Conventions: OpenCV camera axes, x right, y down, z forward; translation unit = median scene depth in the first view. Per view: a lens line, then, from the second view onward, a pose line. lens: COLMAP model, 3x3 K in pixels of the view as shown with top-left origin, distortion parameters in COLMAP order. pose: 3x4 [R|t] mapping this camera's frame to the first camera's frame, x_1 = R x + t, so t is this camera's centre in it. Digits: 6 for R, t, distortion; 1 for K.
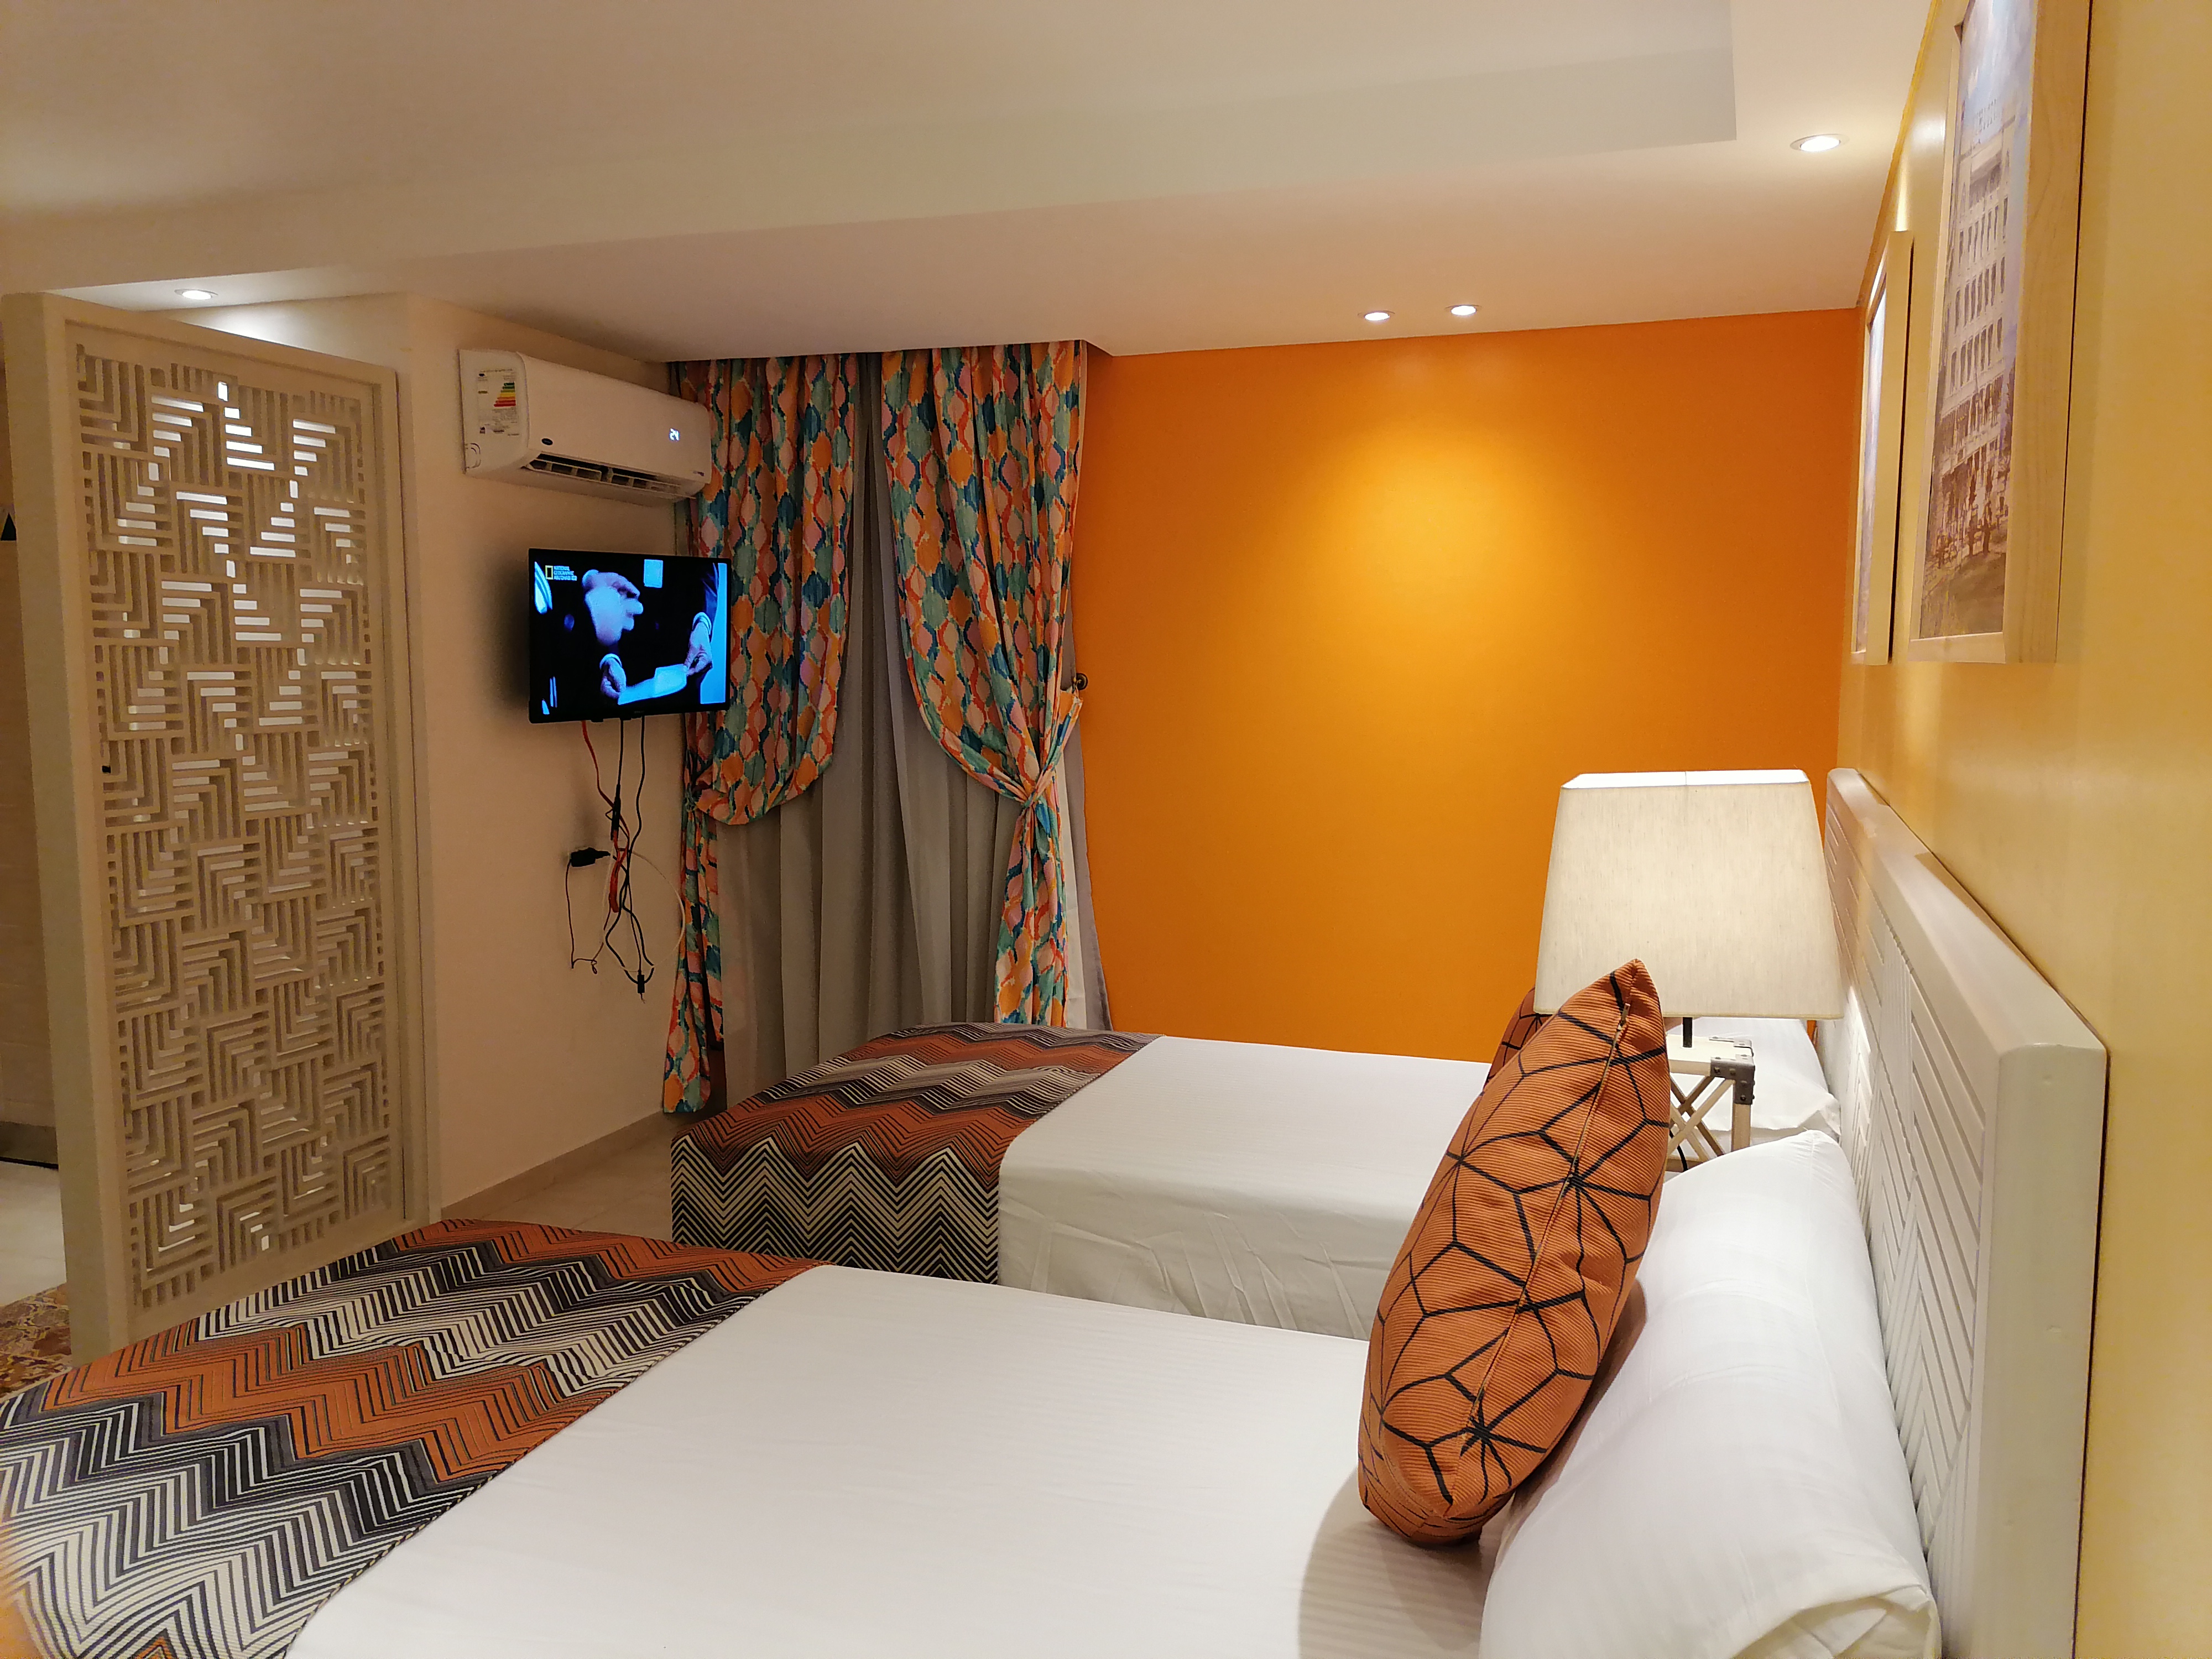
lens RADIAL K [[1634.5, 0, 1116.5], [0, 1634.5, 814.8], [0, 0, 1]] dist [0.106667, -0.153851]
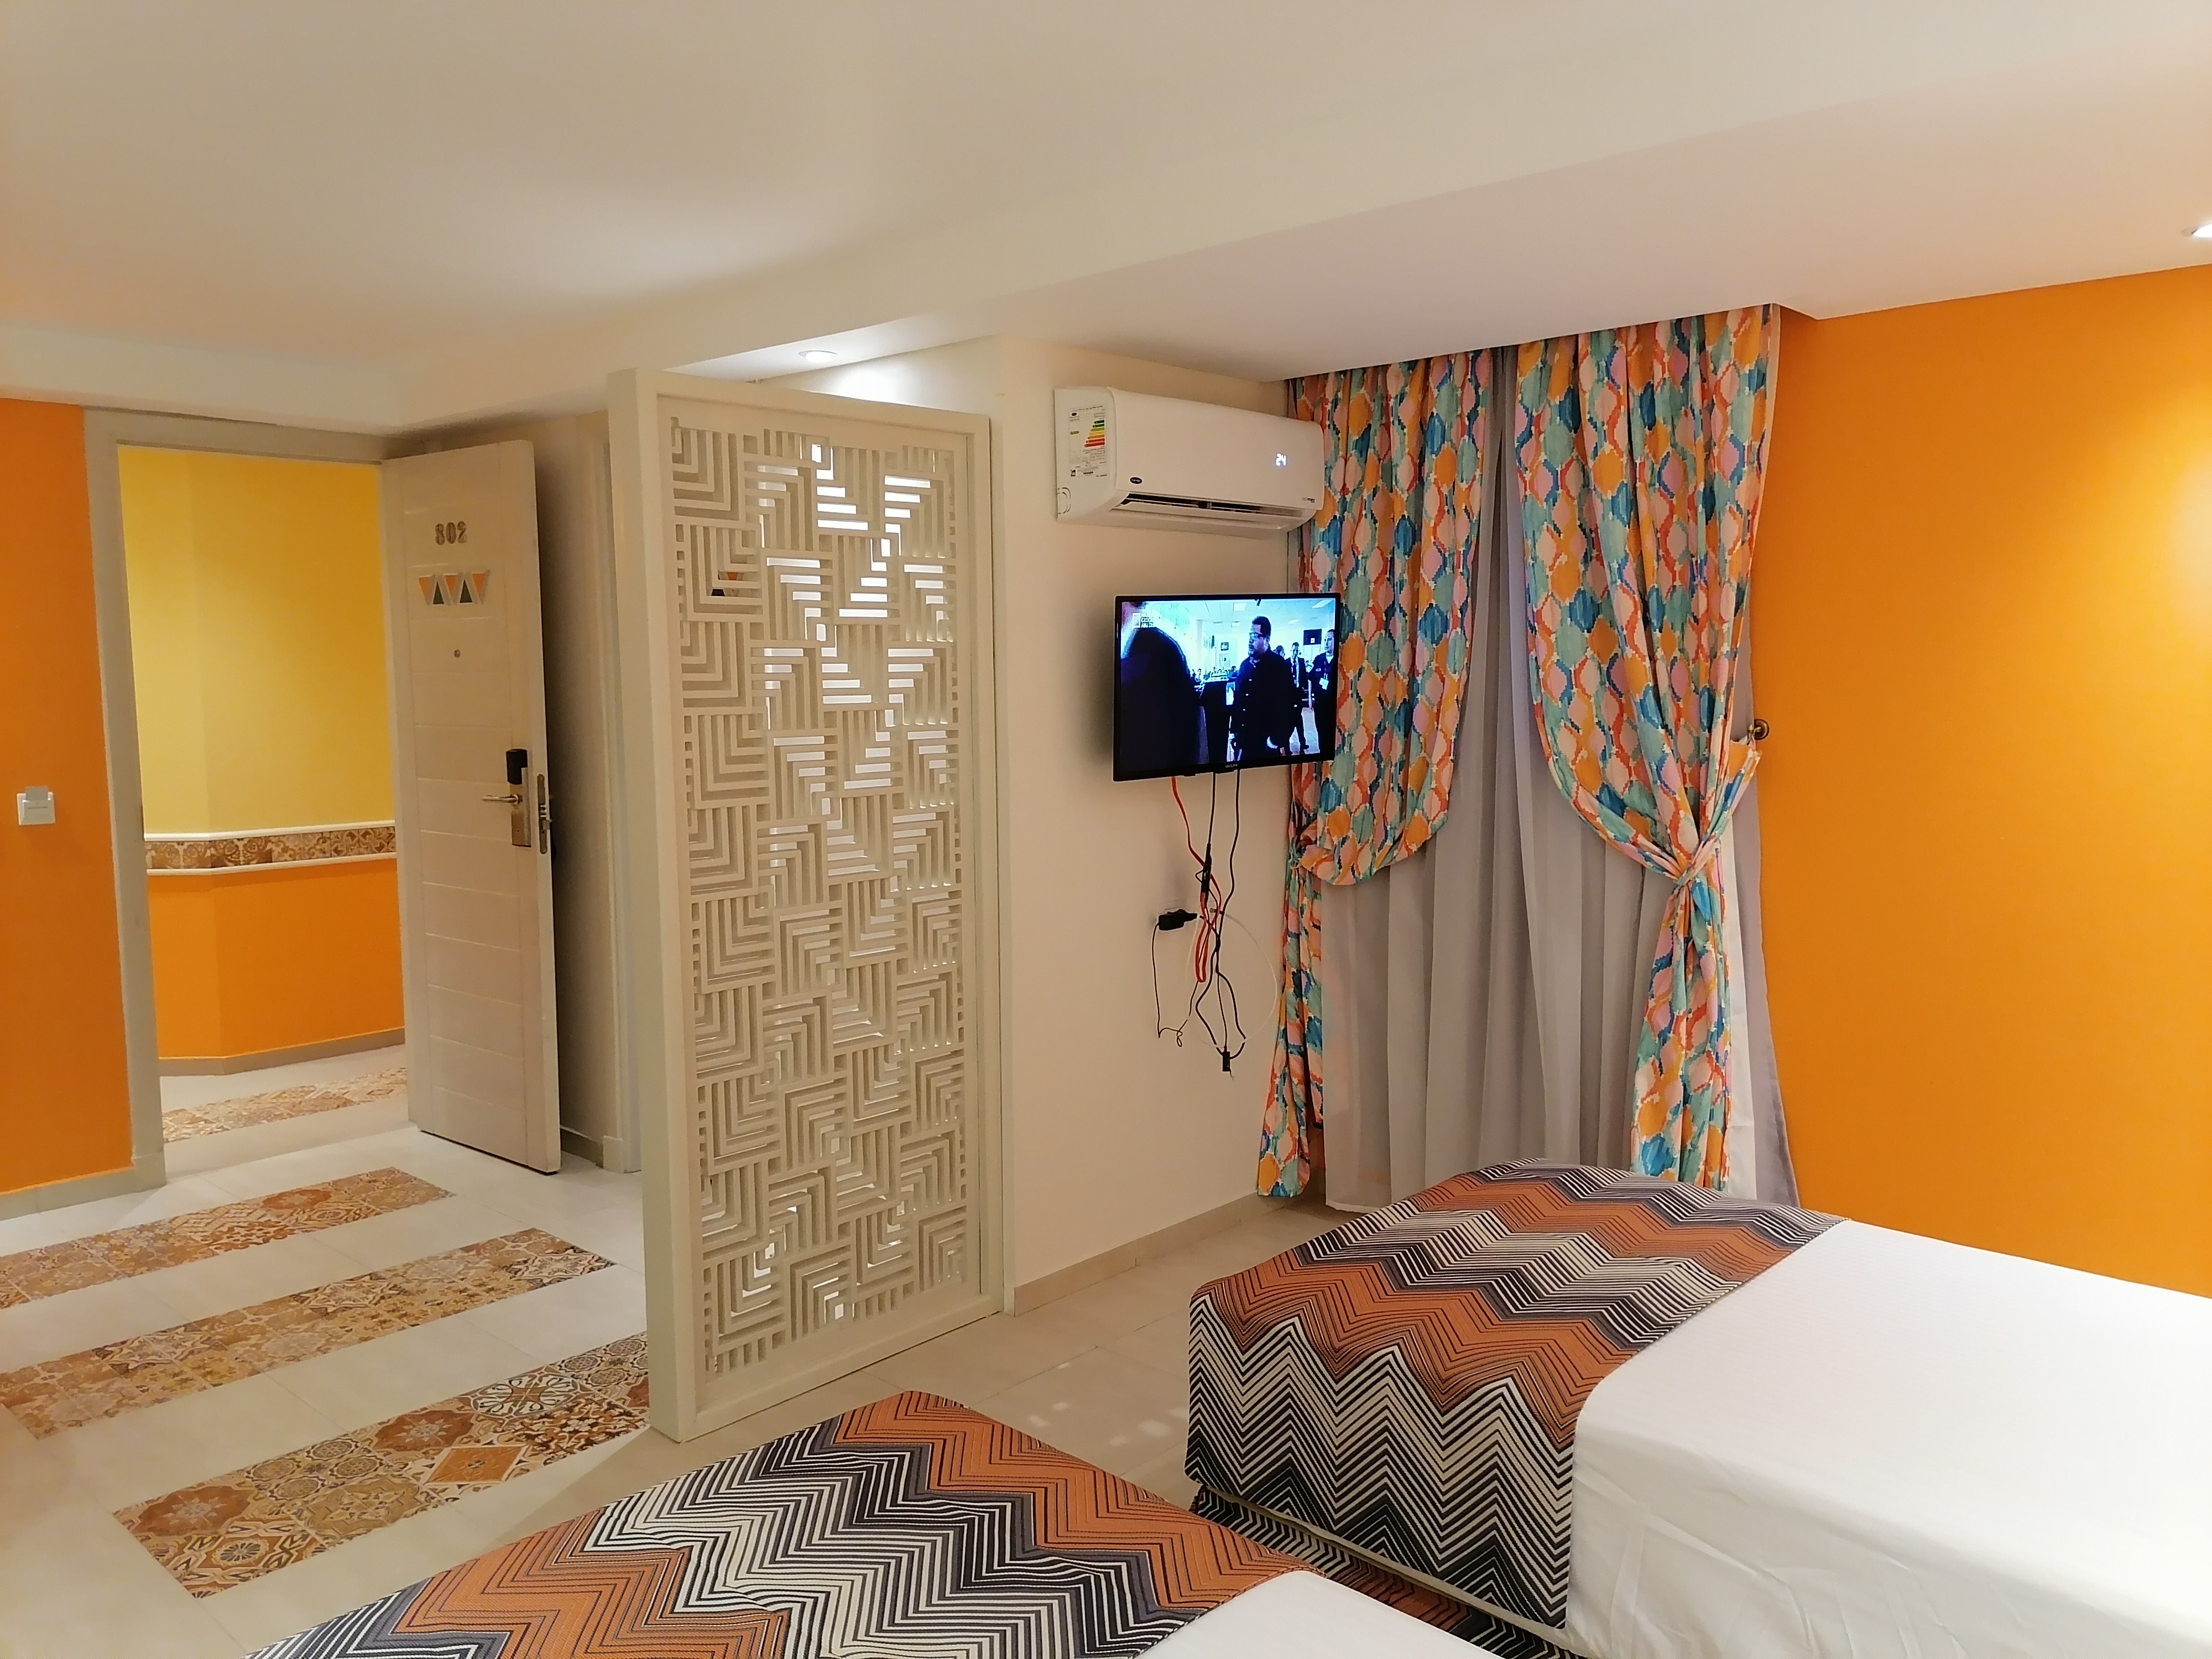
lens RADIAL K [[1634.5, 0, 1116.5], [0, 1634.5, 814.8], [0, 0, 1]] dist [0.106667, -0.153851]
pose [[0.911019, 0.028189, -0.411399, 0.031262], [-0.026463, 0.999601, 0.009891, -0.047802], [0.411514, 0.001876, 0.911402, 0.160675]]
